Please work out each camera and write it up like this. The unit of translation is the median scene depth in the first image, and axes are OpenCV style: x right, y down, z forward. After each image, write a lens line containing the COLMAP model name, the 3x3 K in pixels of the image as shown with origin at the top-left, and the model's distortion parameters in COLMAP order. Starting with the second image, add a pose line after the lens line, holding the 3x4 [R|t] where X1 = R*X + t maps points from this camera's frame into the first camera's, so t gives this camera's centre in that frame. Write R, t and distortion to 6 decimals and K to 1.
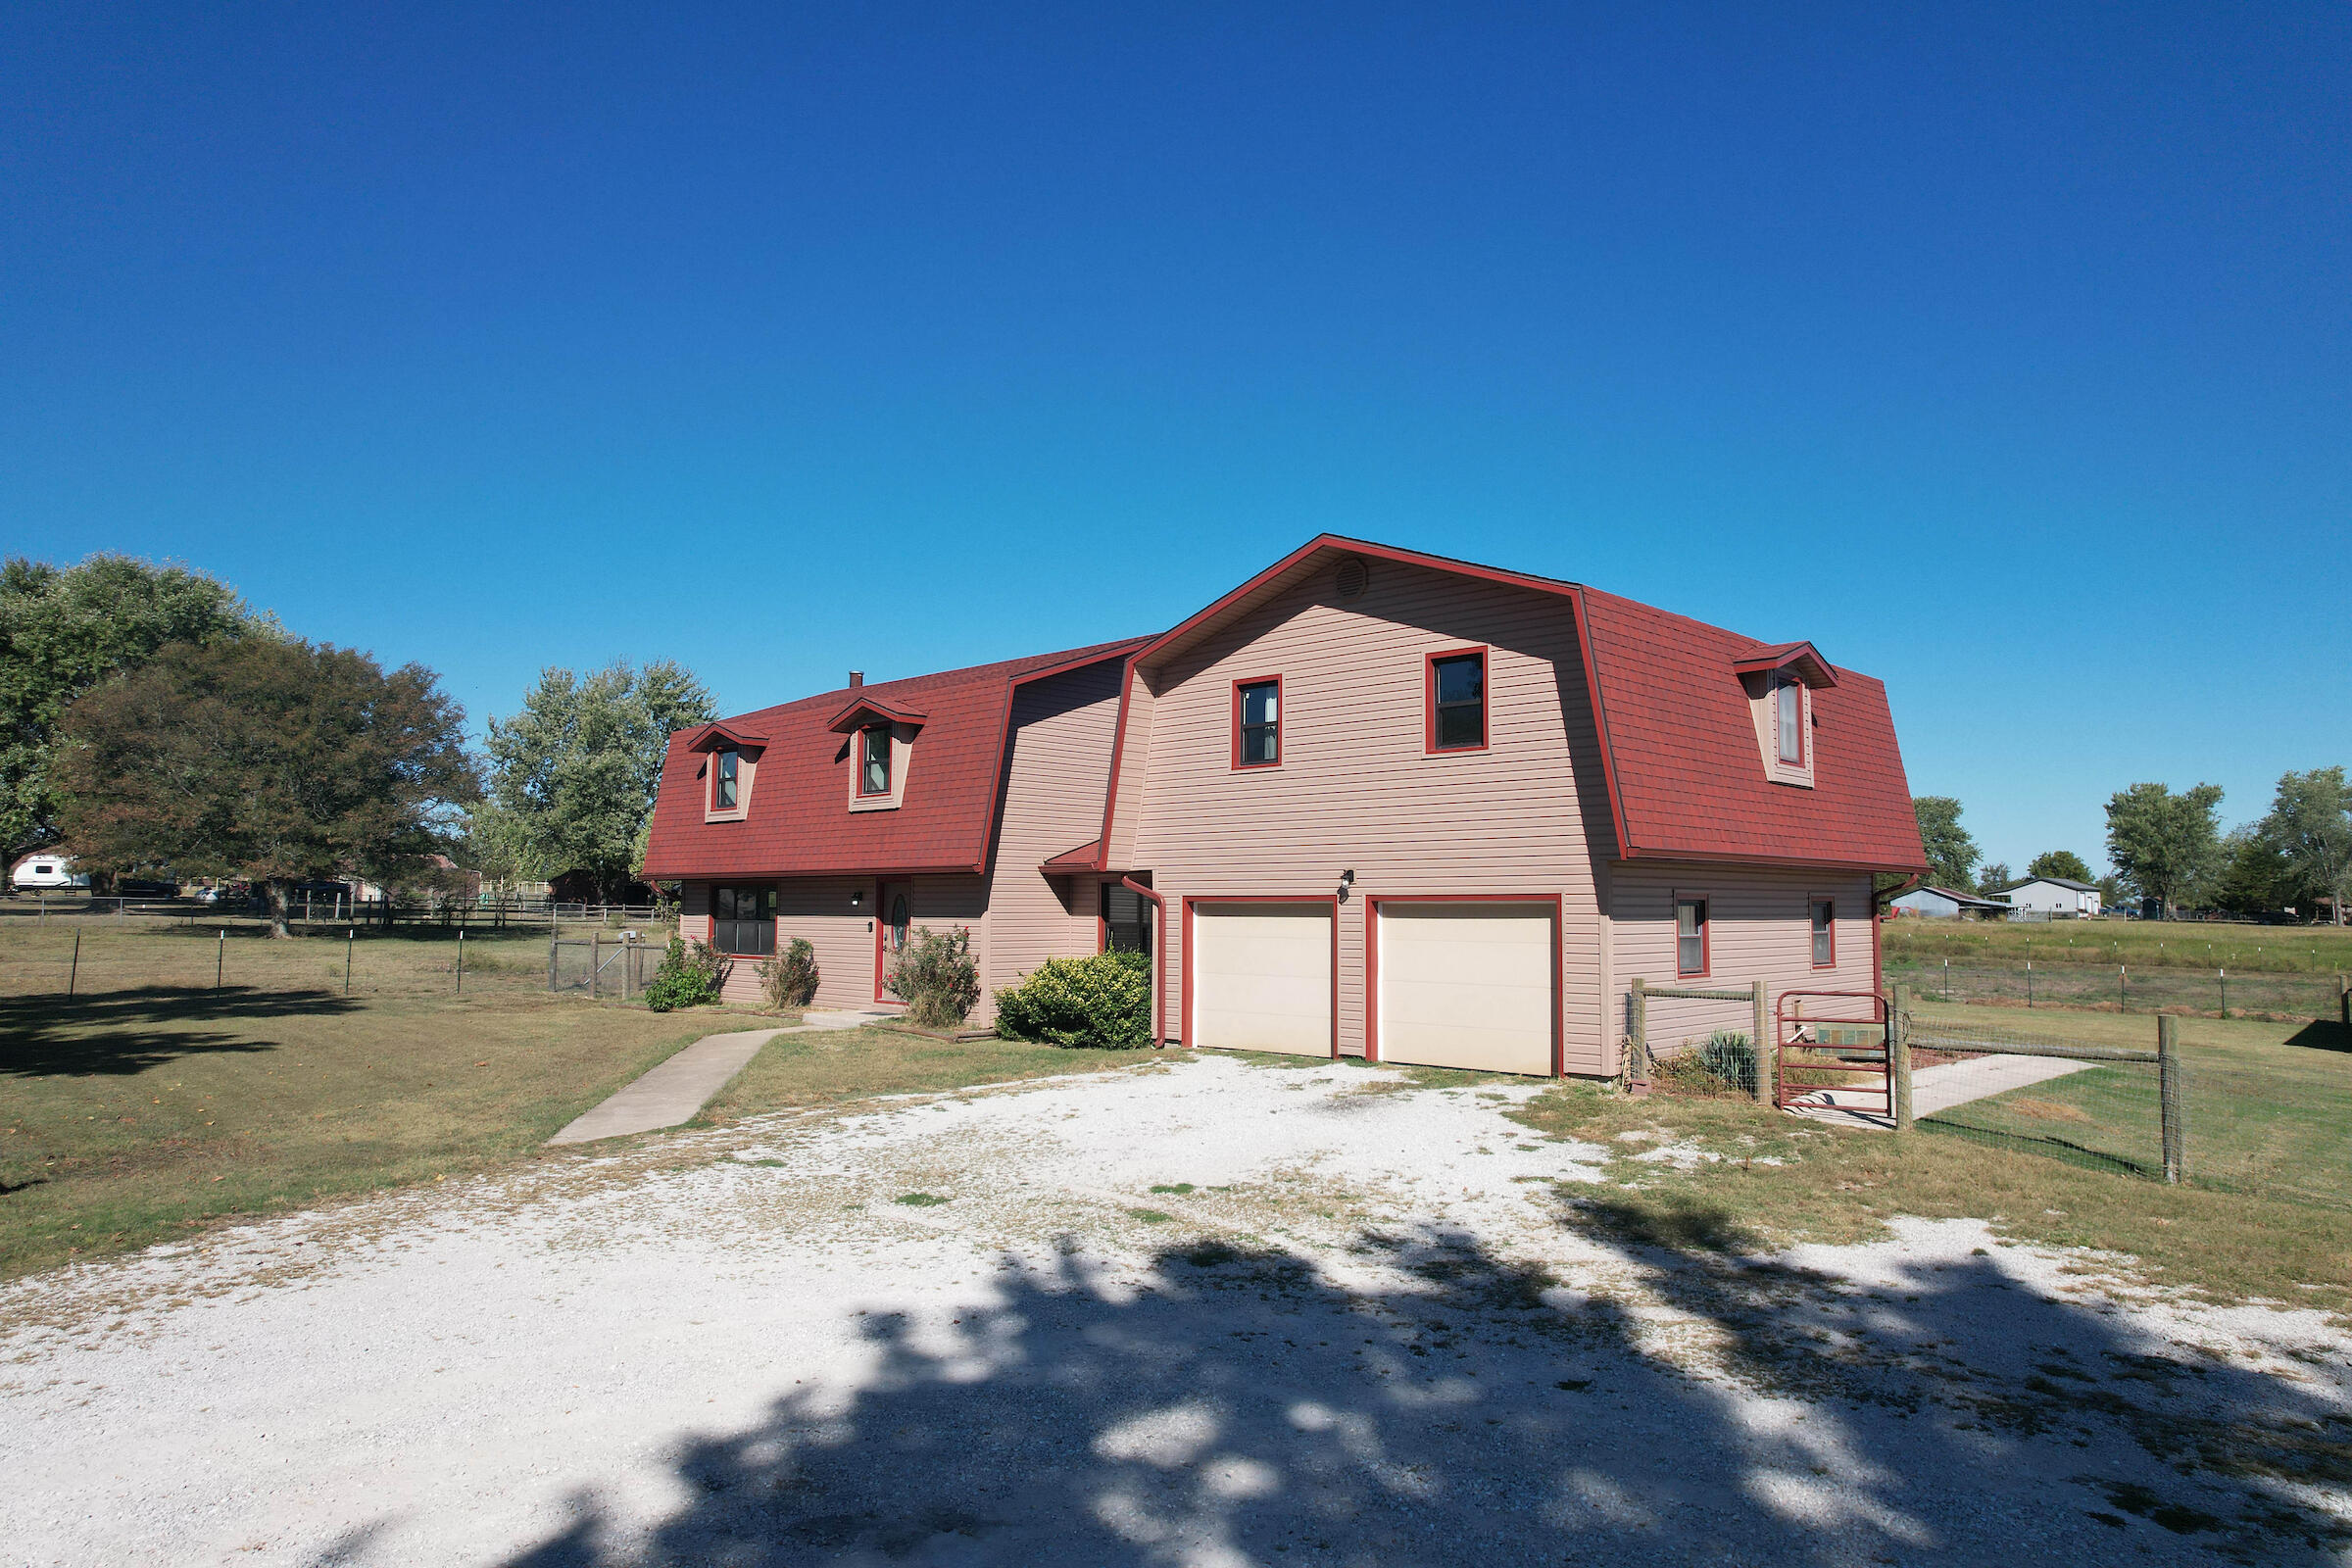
lens RADIAL K [[1501.7, 0, 1183.5], [0, 1501.7, 776.2], [0, 0, 1]] dist [-0.070330, 0.058711]
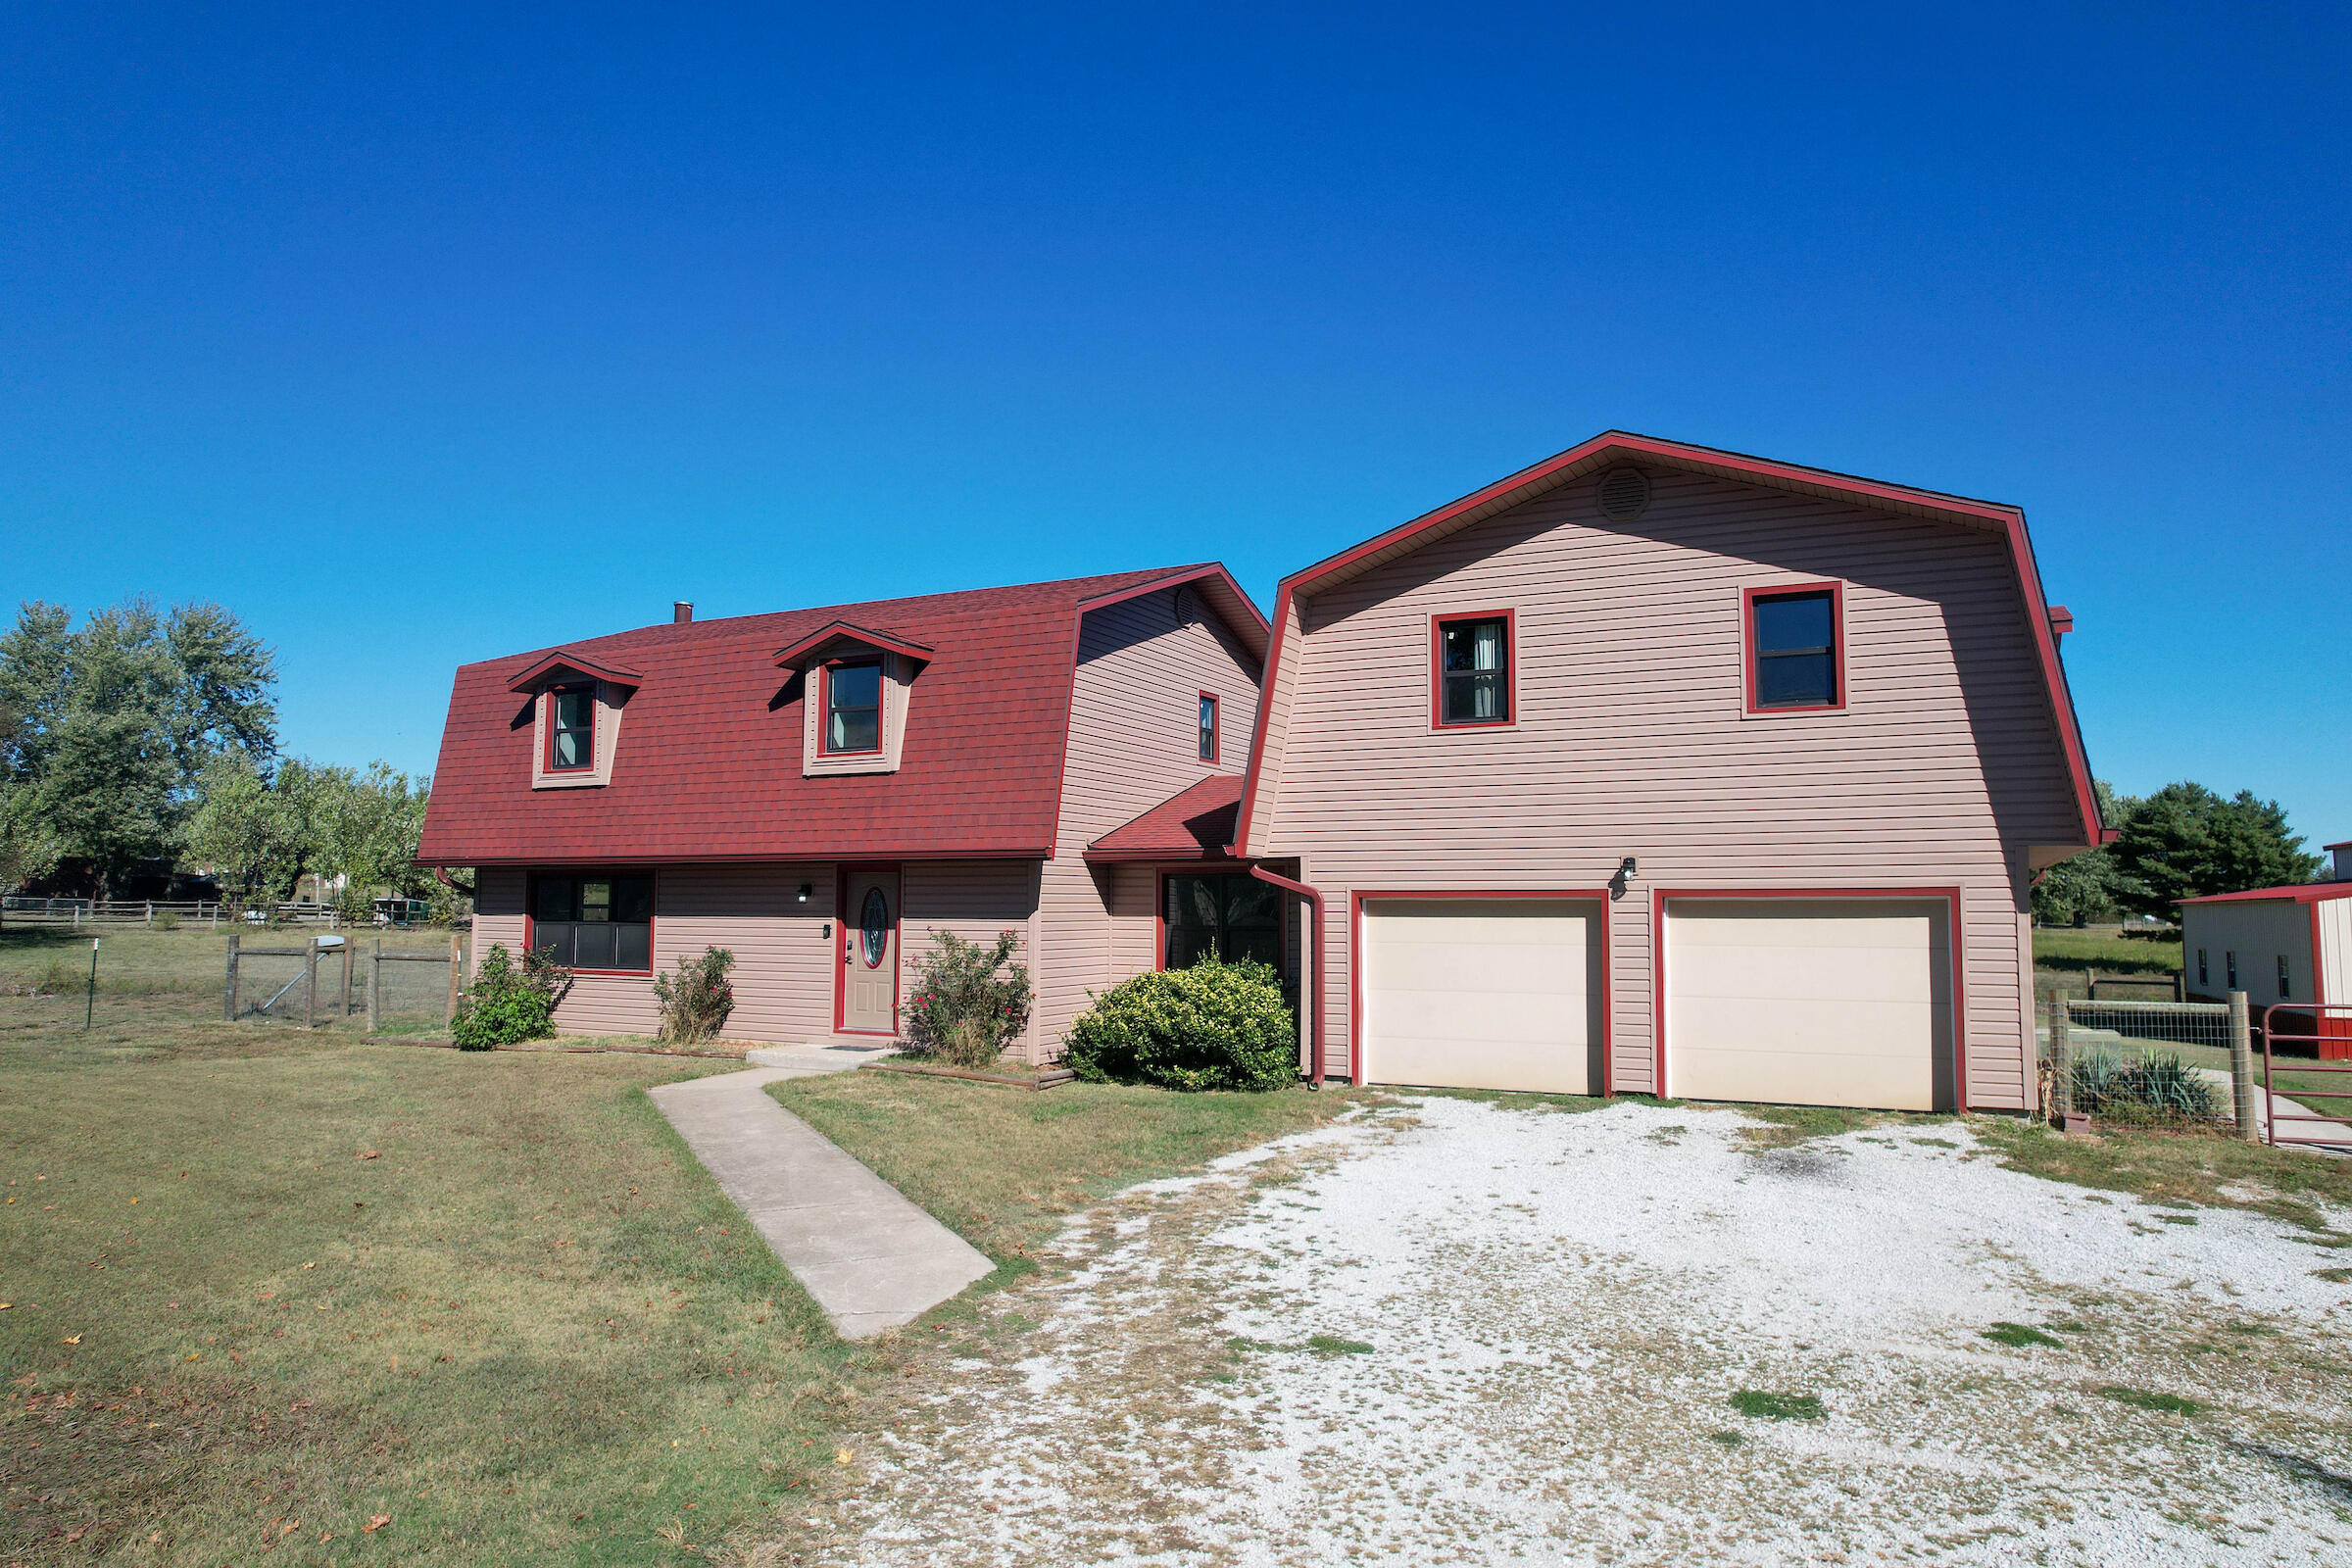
lens RADIAL K [[1501.7, 0, 1183.5], [0, 1501.7, 776.2], [0, 0, 1]] dist [-0.070330, 0.058711]
pose [[0.954206, 0.026327, 0.297990, -0.300328], [-0.026648, 0.999640, -0.002987, 0.024172], [-0.297961, -0.005090, 0.954564, 0.272097]]
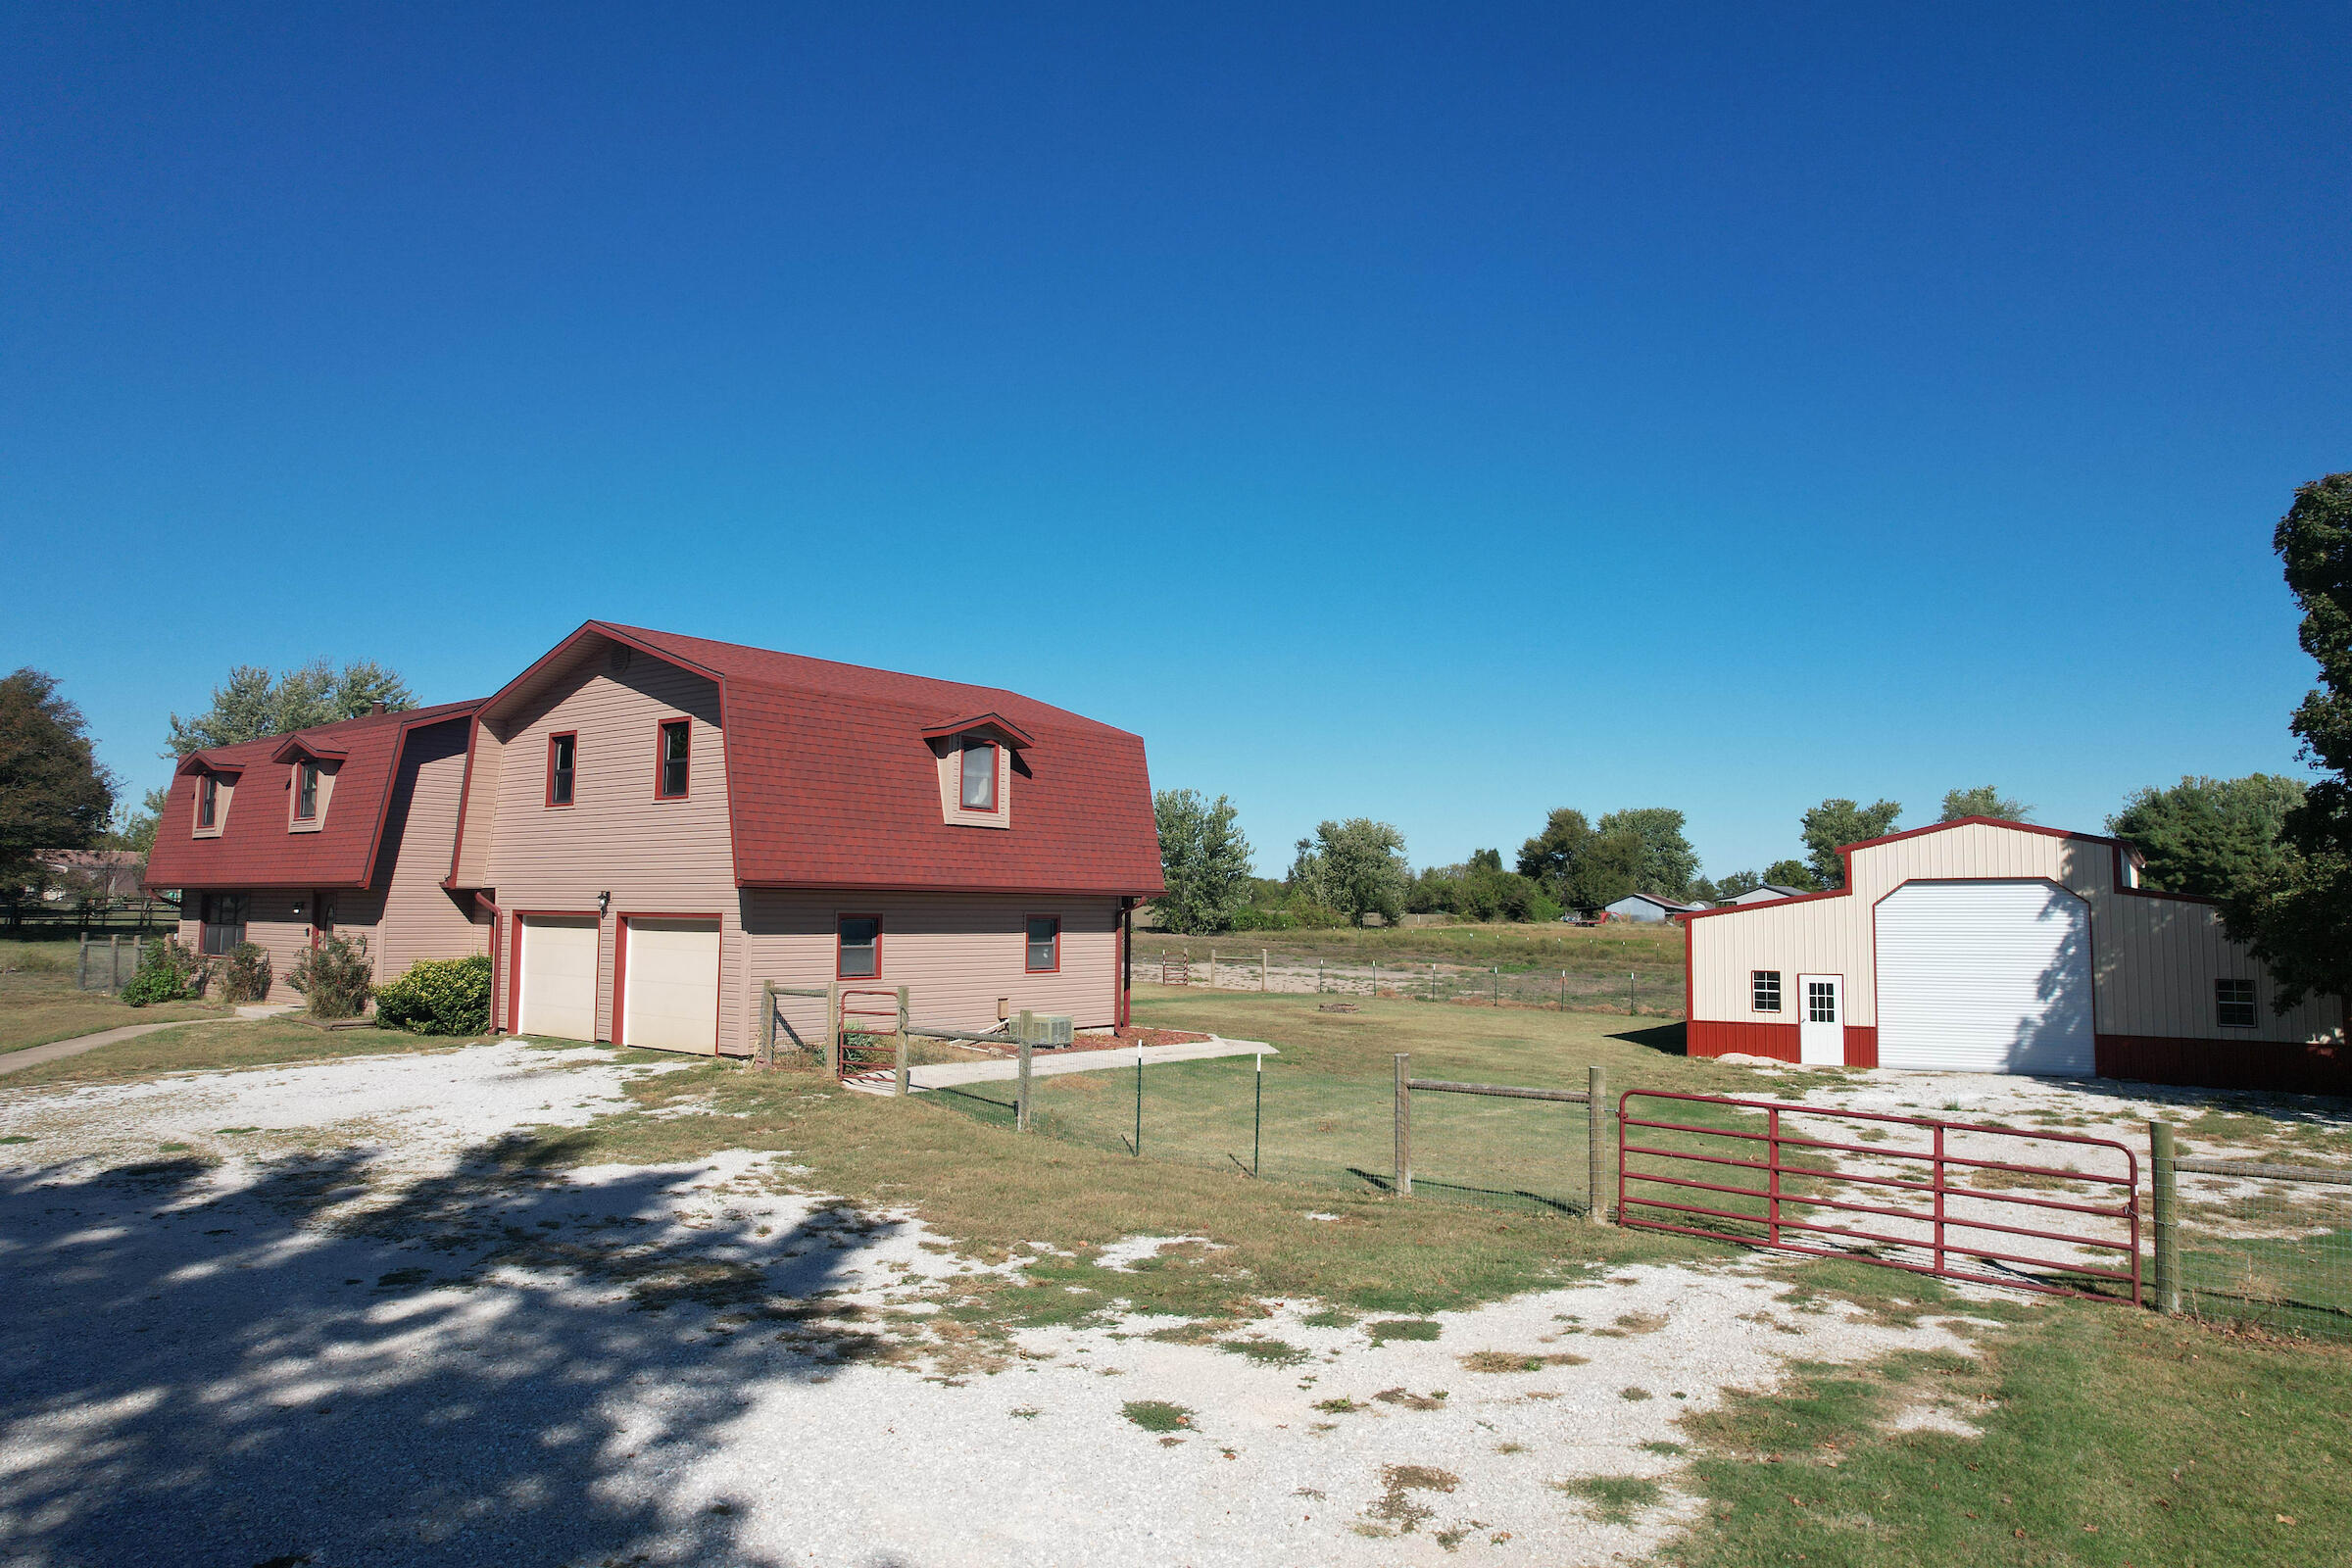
lens RADIAL K [[1501.7, 0, 1183.5], [0, 1501.7, 776.2], [0, 0, 1]] dist [-0.070330, 0.058711]
pose [[0.993667, 0.014542, 0.111421, 0.382527], [-0.014586, 0.999894, -0.000422, -0.033682], [-0.111415, -0.001206, 0.993773, -0.238540]]
